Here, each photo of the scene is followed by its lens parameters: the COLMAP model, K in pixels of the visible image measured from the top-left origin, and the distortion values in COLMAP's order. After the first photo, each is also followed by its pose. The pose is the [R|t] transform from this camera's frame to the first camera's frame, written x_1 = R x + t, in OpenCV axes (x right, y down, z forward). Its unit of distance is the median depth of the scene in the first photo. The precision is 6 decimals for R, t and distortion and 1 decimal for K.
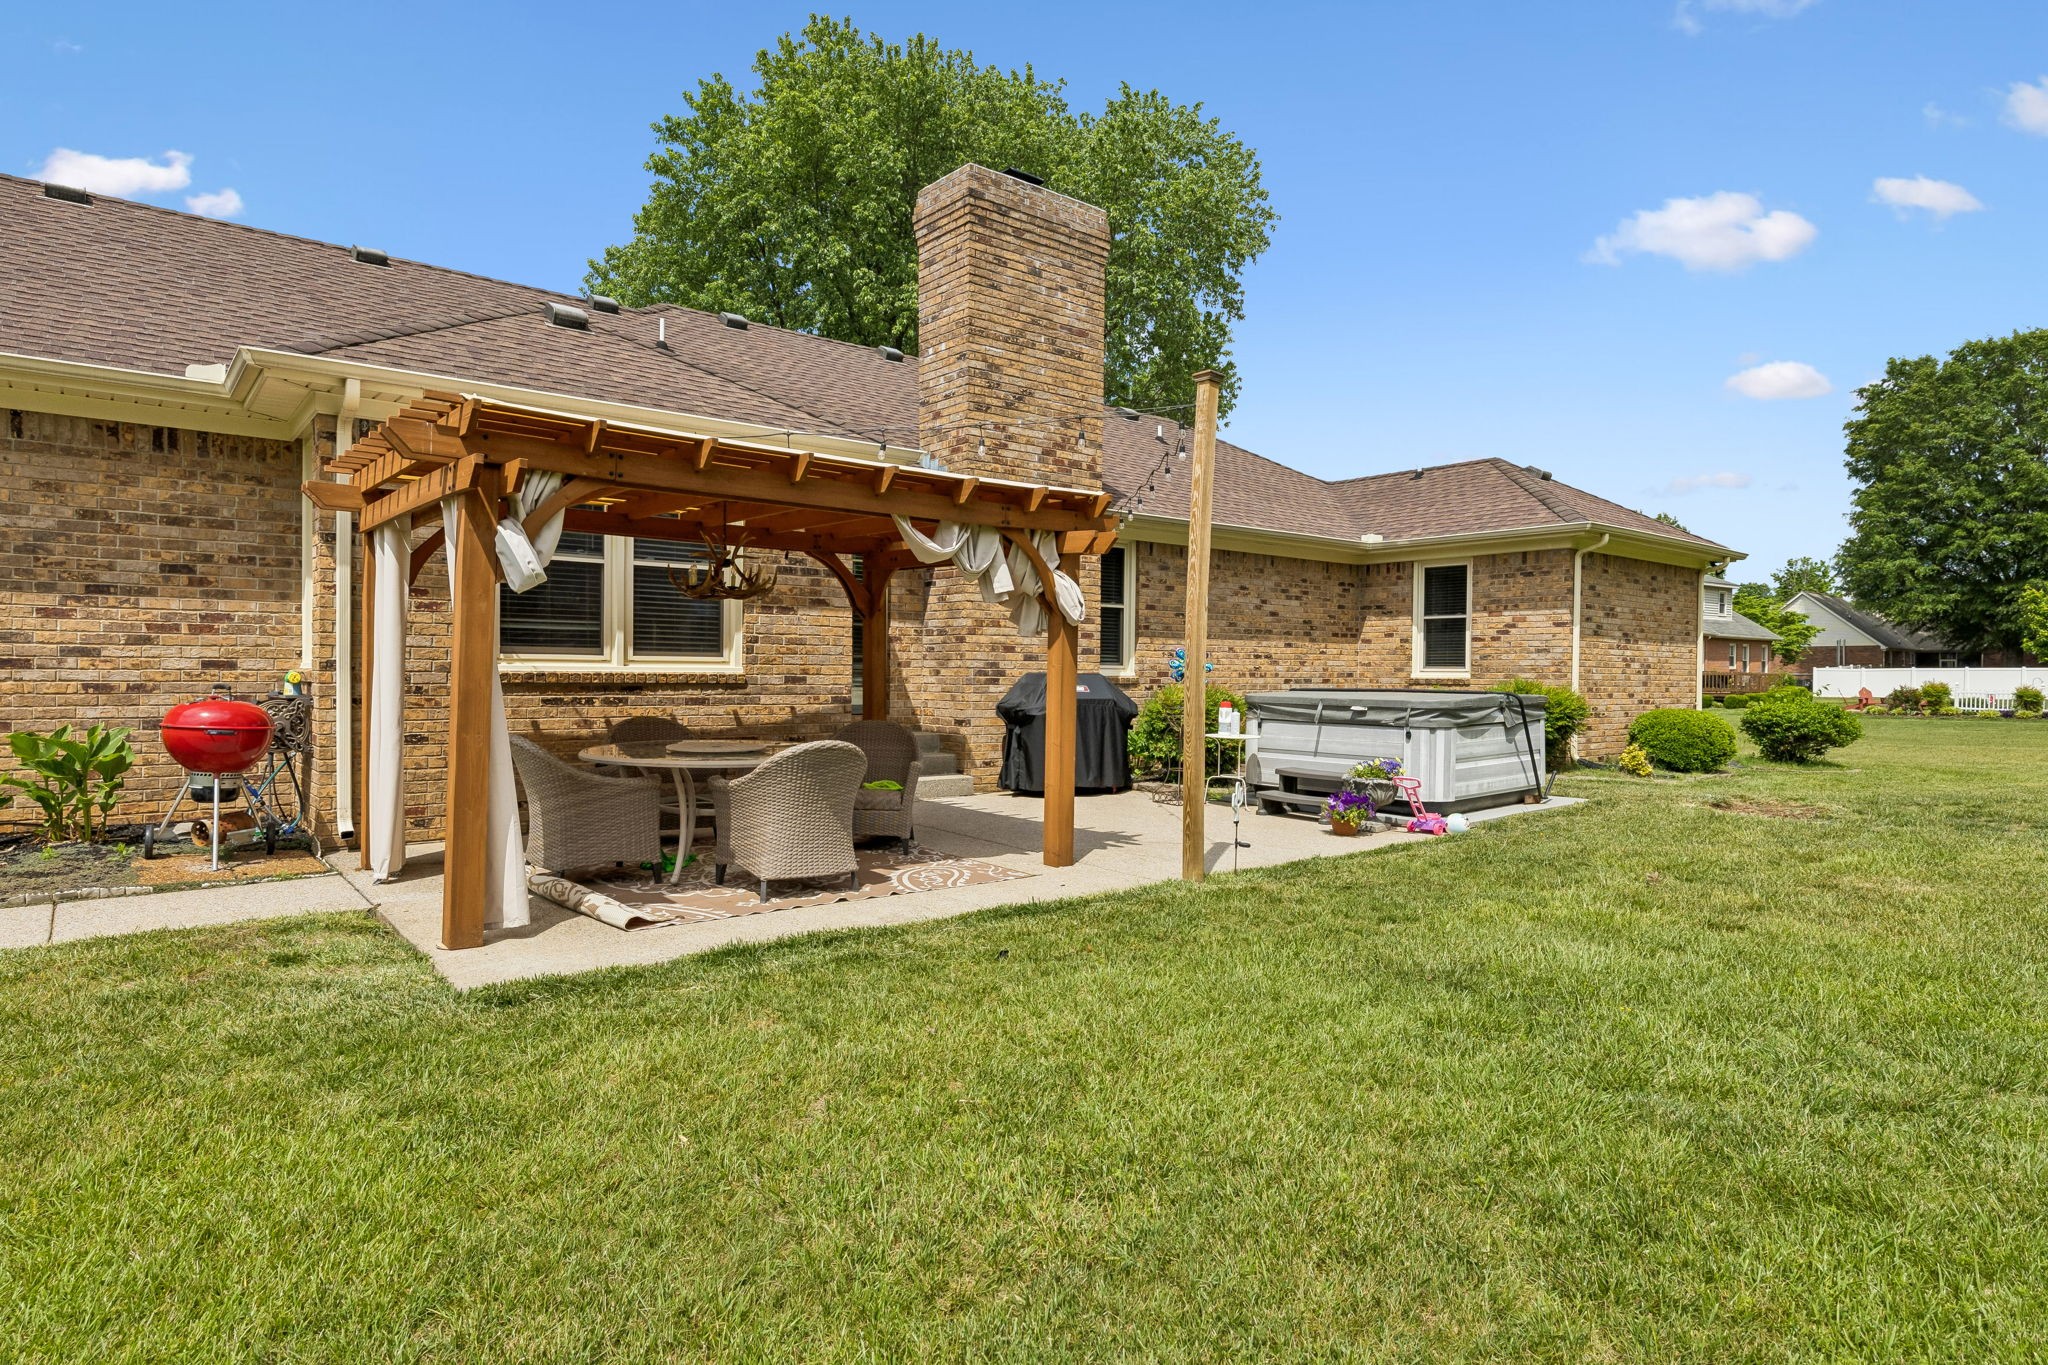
lens RADIAL K [[1096.4, 0, 1024.0], [0, 1096.4, 682.5], [0, 0, 1]] dist [-0.001892, -0.000526]
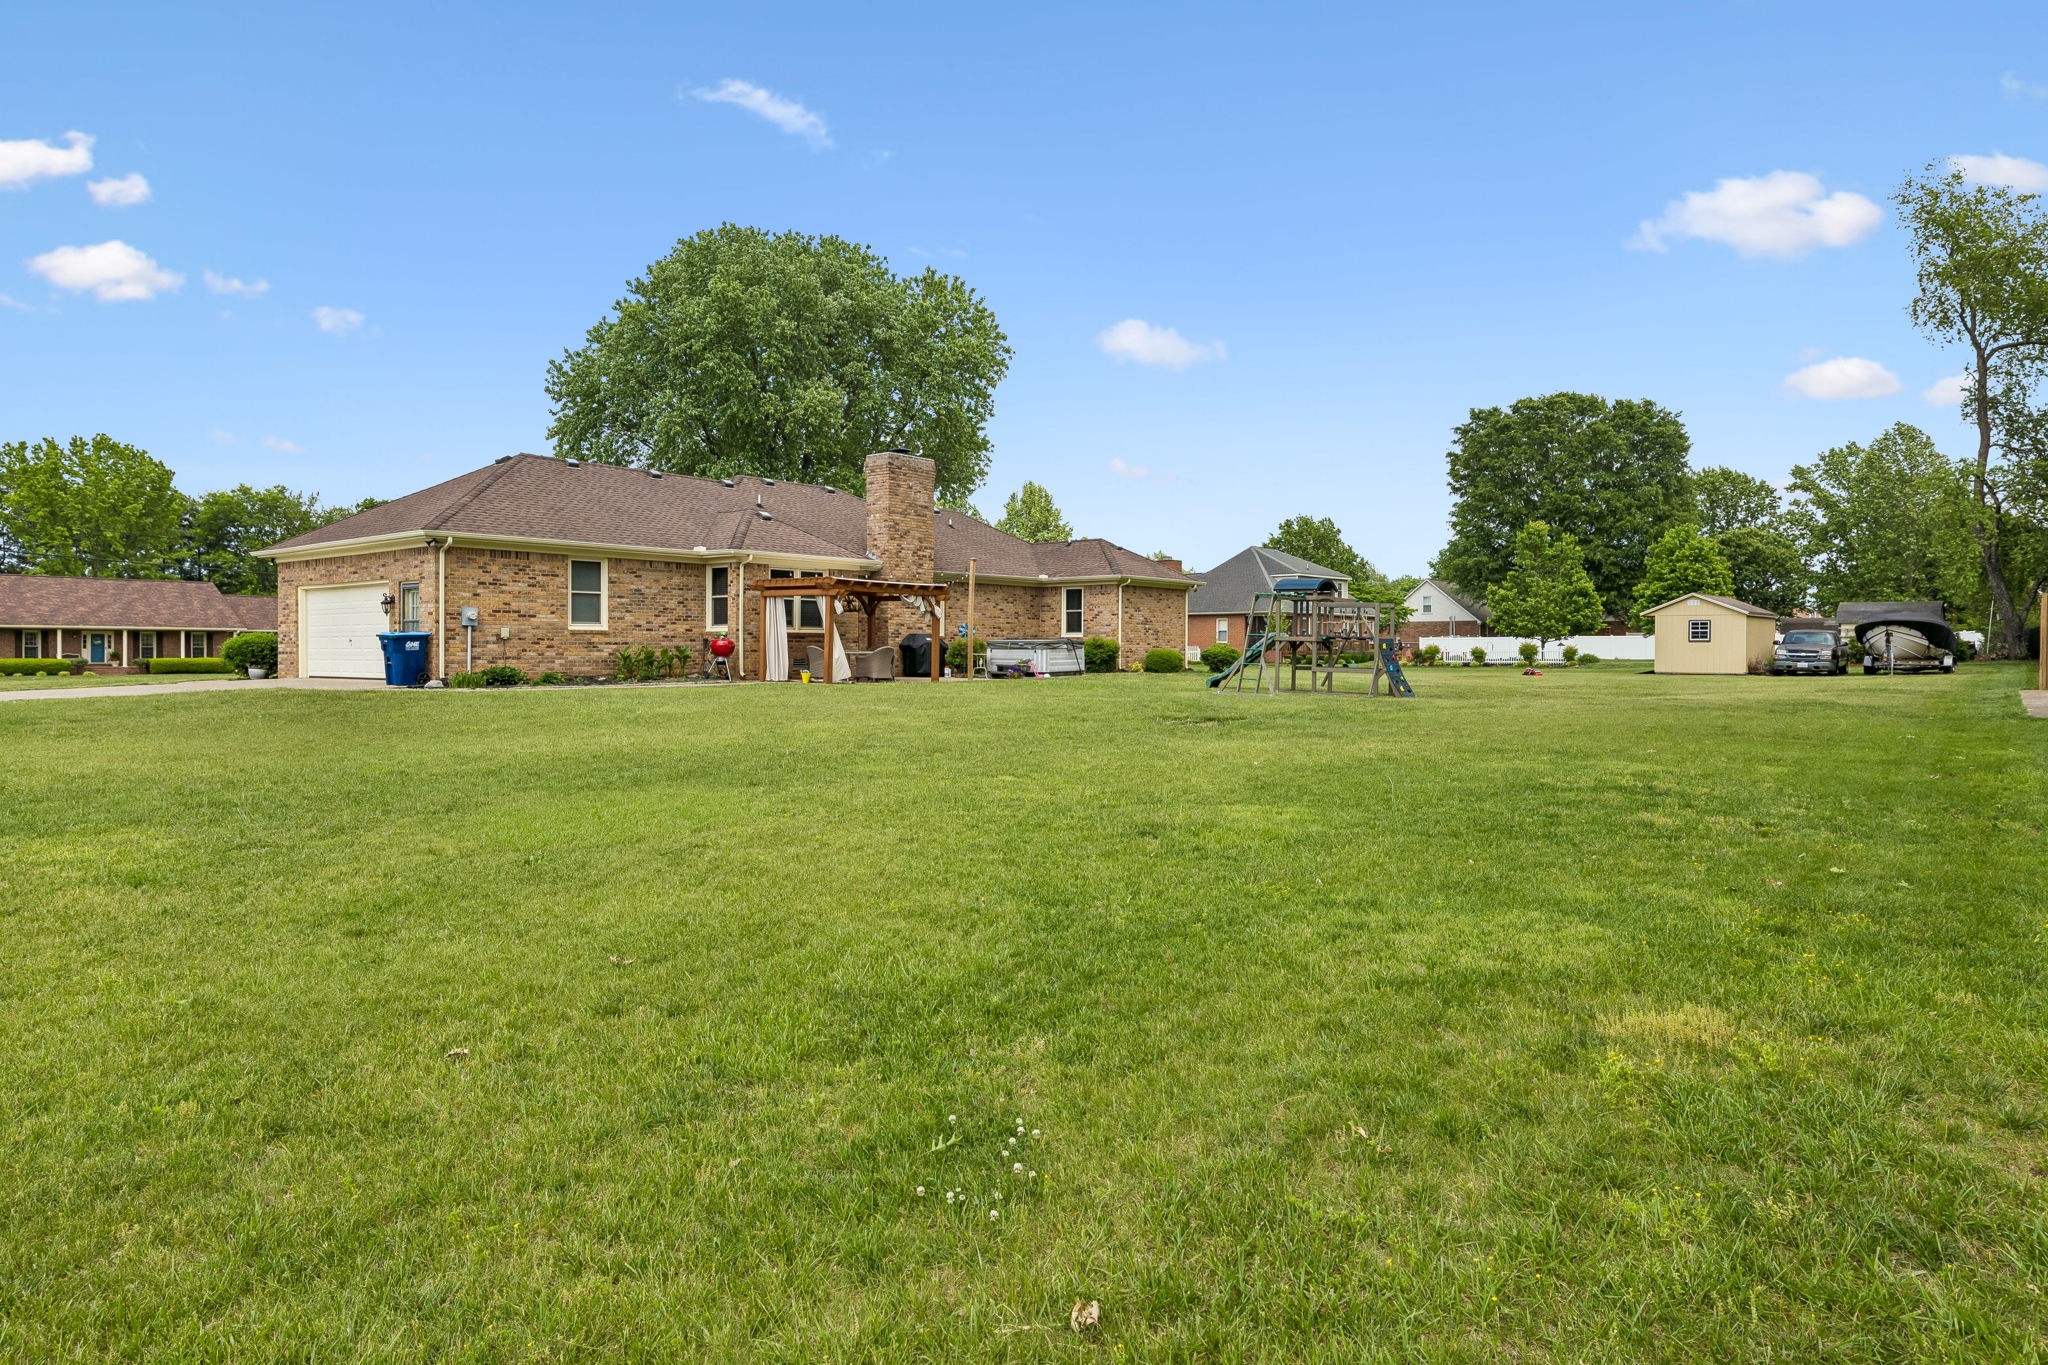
lens RADIAL K [[1145.0, 0, 1030.2], [0, 1145.0, 637.1], [0, 0, 1]] dist [0.000225, -0.000330]
pose [[0.976716, -0.003596, 0.214508, -0.244848], [0.007583, 0.999813, -0.017770, 0.041105], [-0.214404, 0.018983, 0.976561, -1.451716]]
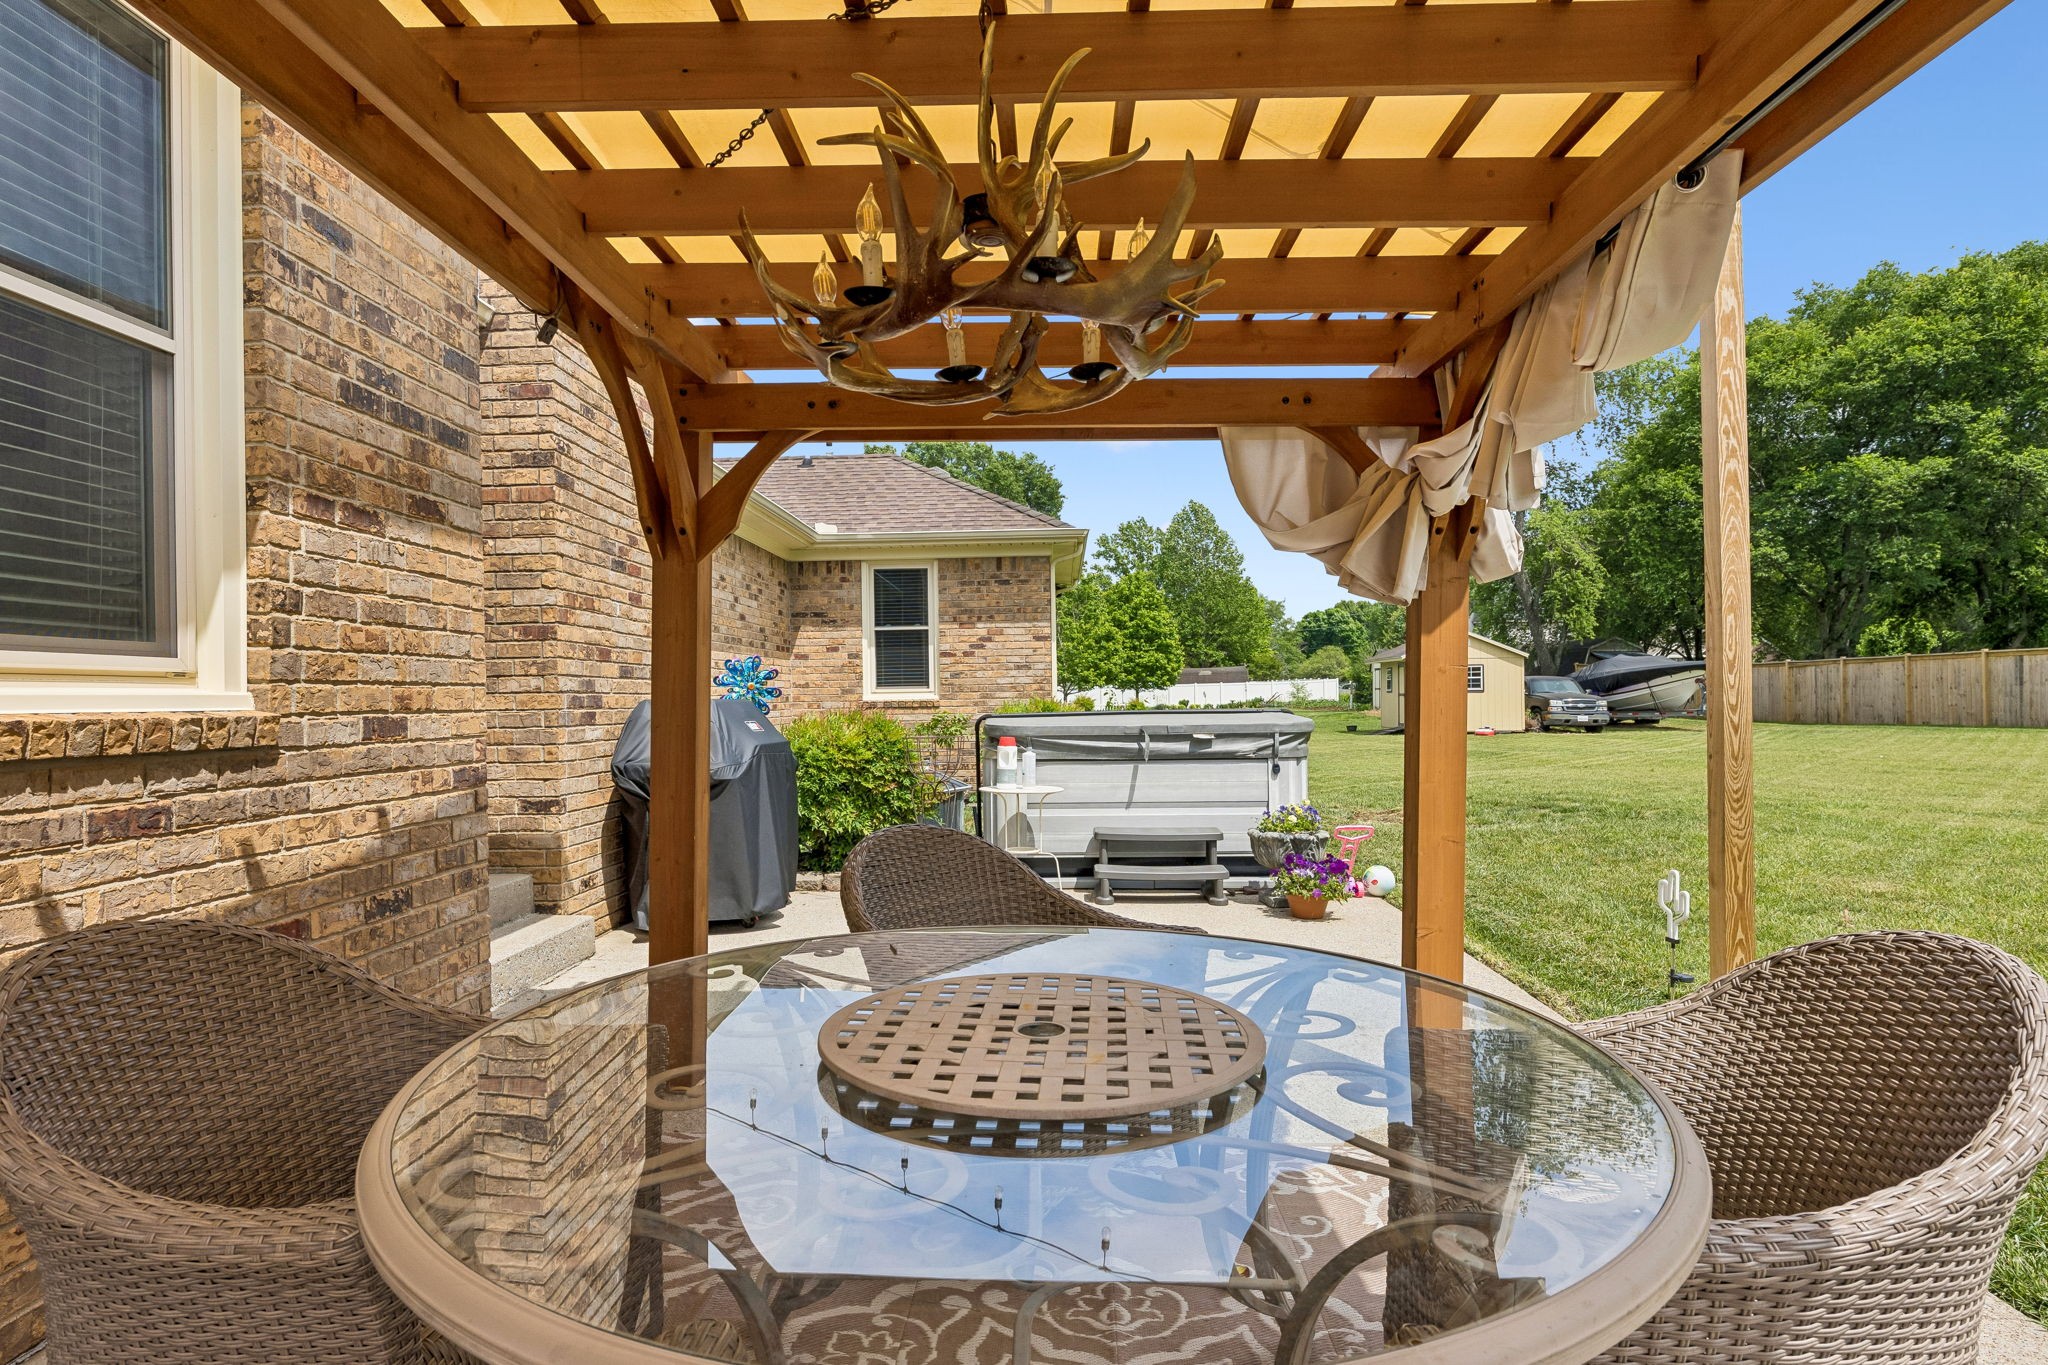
lens RADIAL K [[1096.4, 0, 1024.0], [0, 1096.4, 682.5], [0, 0, 1]] dist [-0.001892, -0.000526]
pose [[0.659266, -0.008900, 0.751857, -0.208227], [0.028407, 0.999511, -0.013077, -0.004161], [-0.751373, 0.029979, 0.659197, 0.395111]]
